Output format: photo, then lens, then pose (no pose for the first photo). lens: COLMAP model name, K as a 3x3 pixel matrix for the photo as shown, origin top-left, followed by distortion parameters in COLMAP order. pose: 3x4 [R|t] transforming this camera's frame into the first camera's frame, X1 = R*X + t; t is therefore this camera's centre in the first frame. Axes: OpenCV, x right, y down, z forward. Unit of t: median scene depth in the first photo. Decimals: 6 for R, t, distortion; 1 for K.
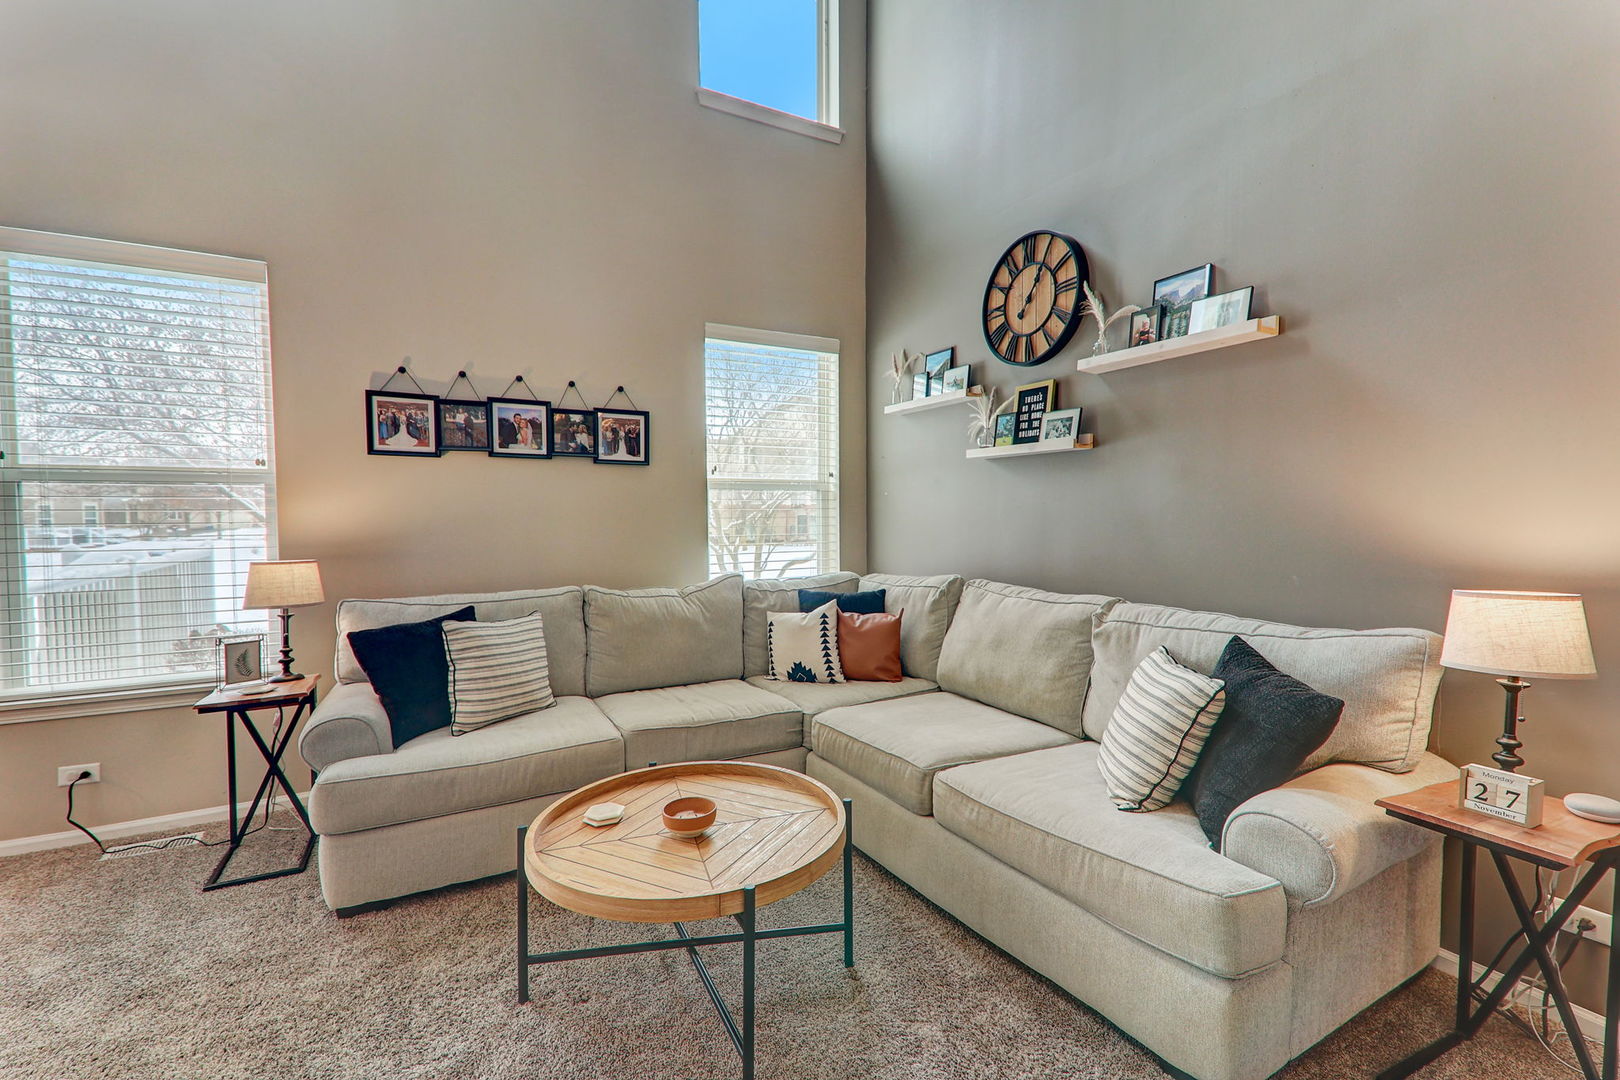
lens RADIAL K [[714.7, 0, 807.7], [0, 714.7, 540.3], [0, 0, 1]] dist [0.045826, -0.014902]
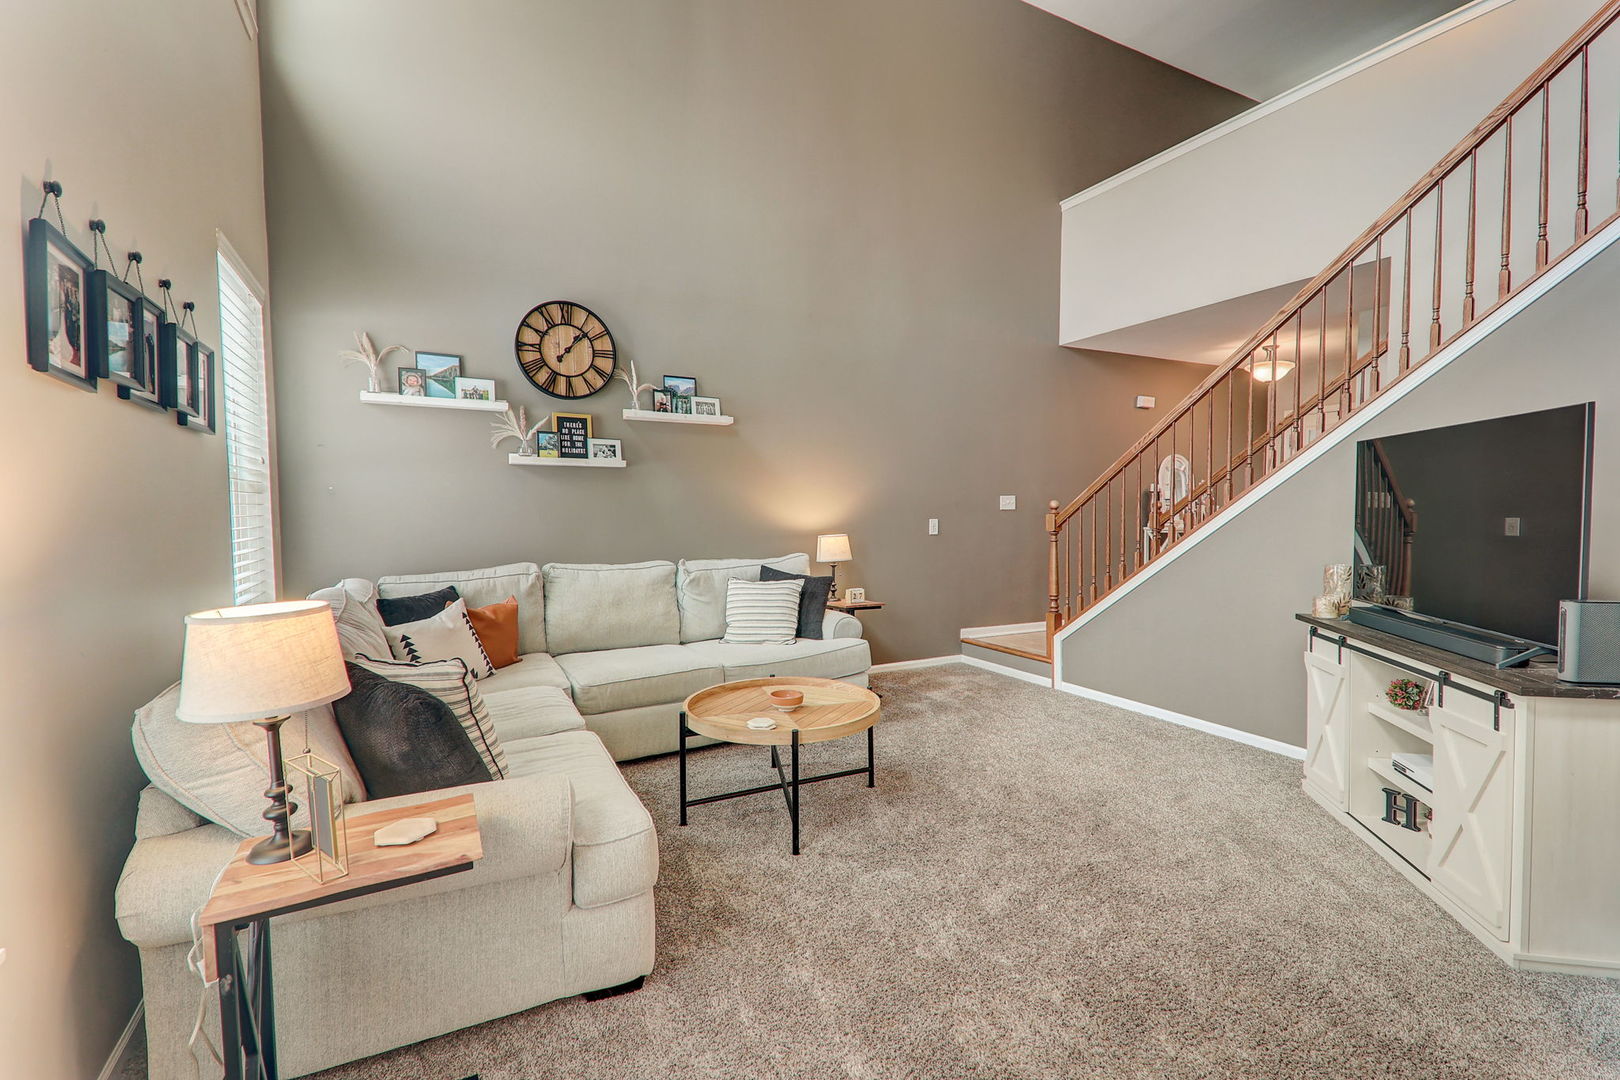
lens RADIAL K [[714.7, 0, 818.6], [0, 714.7, 538.1], [0, 0, 1]] dist [0.045826, -0.014902]
pose [[-0.005398, -0.038915, 0.999228, -1.010618], [0.042293, 0.998340, 0.039109, -0.018394], [-0.999091, 0.042471, -0.003743, 0.538008]]
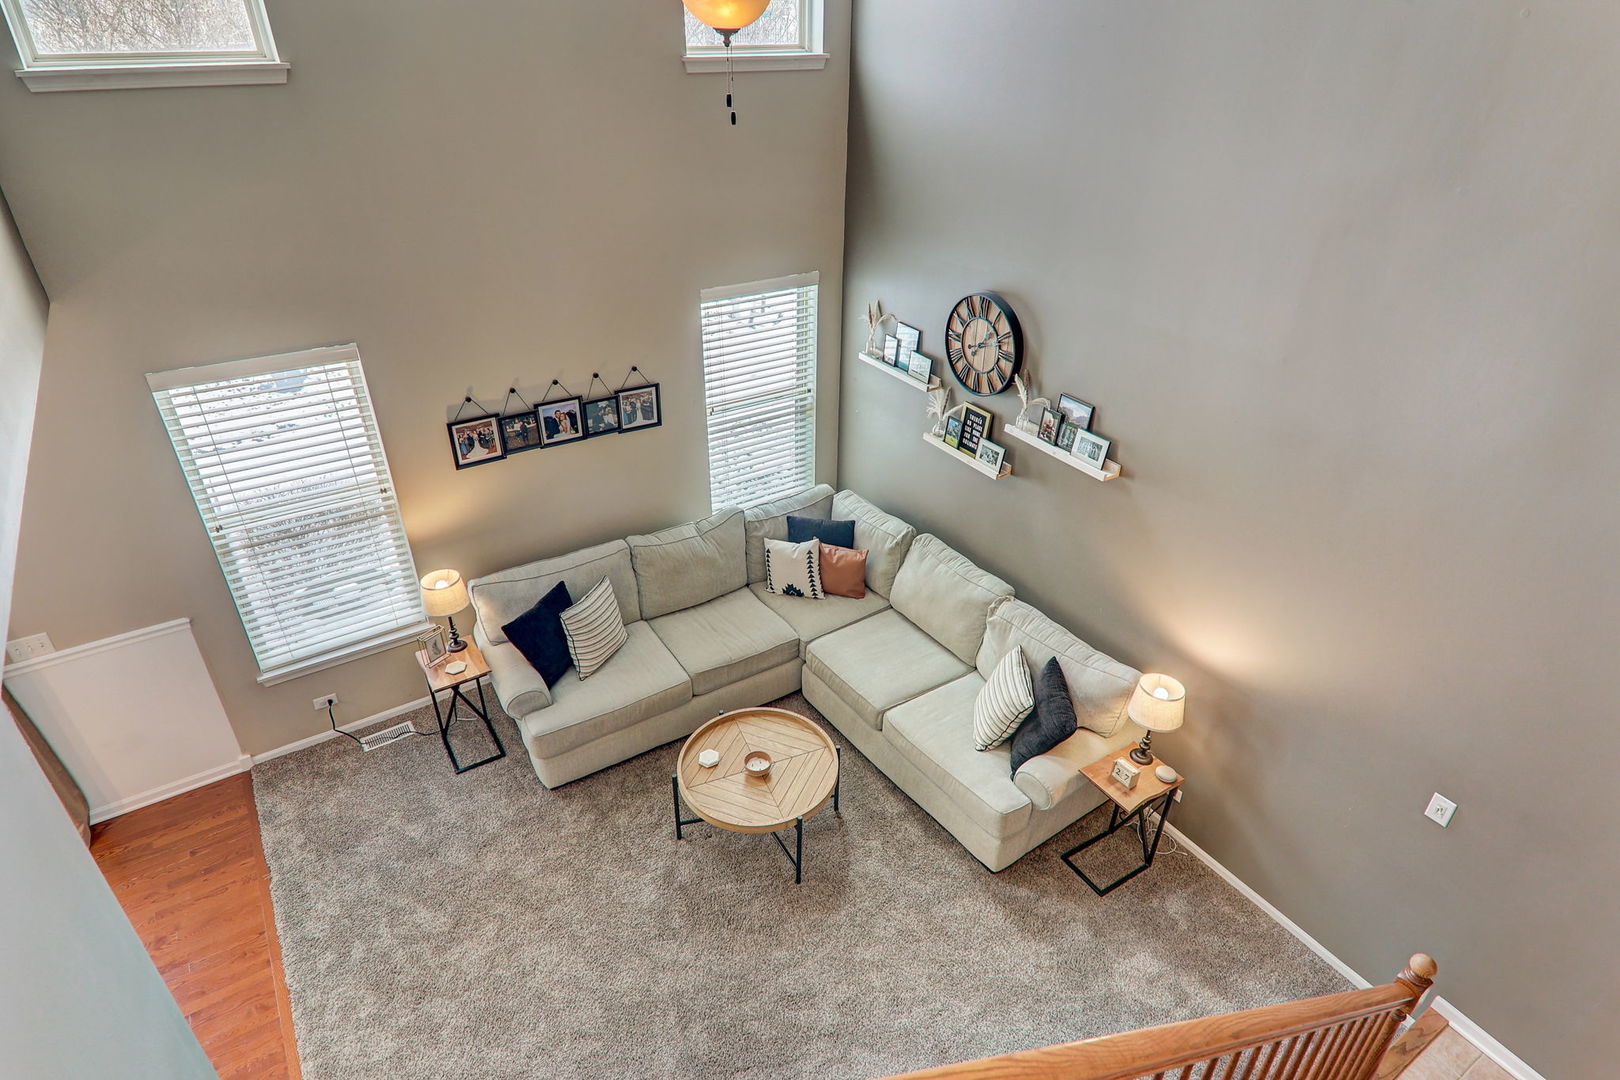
lens RADIAL K [[916.3, 0, 810.4], [0, 916.3, 541.4], [0, 0, 1]] dist [0.064587, 0.000815]
pose [[0.996198, -0.028232, 0.082420, -0.122254], [-0.015452, 0.873785, 0.486067, -0.782284], [-0.085740, -0.485492, 0.870027, -0.508243]]
